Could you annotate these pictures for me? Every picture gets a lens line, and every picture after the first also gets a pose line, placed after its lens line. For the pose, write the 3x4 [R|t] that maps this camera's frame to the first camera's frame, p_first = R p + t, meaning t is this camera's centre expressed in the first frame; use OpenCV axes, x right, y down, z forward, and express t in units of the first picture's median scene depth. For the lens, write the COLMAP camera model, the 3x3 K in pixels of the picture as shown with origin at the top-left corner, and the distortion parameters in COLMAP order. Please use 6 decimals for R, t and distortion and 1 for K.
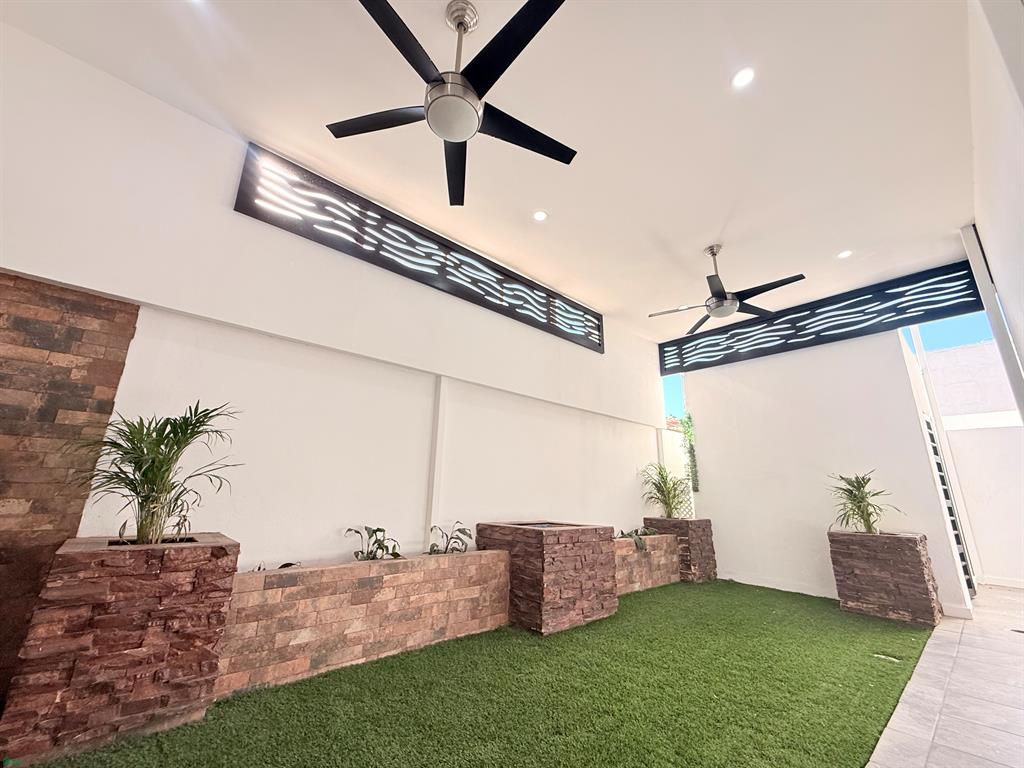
lens RADIAL K [[409.3, 0, 508.1], [0, 409.3, 381.4], [0, 0, 1]] dist [-0.000916, 0.000859]
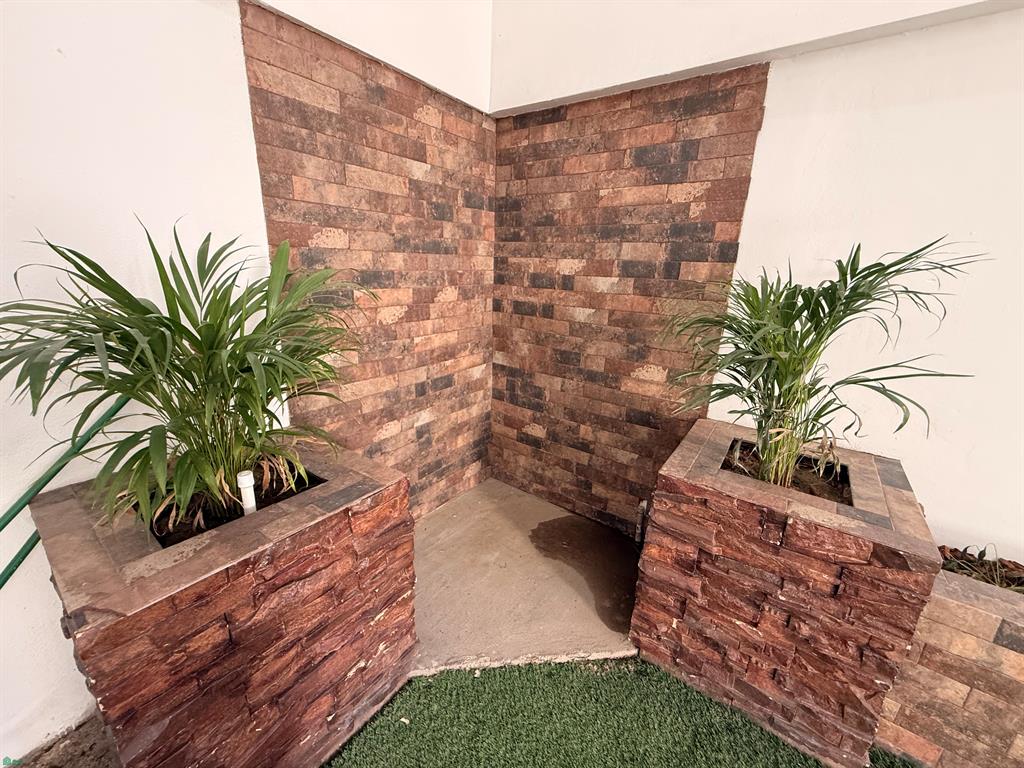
lens RADIAL K [[409.3, 0, 504.0], [0, 409.3, 383.9], [0, 0, 1]] dist [-0.000916, 0.000859]
pose [[0.195354, 0.263394, -0.944701, -0.364620], [0.233264, 0.923139, 0.305618, -0.035984], [0.952588, -0.280069, 0.118899, 0.525978]]
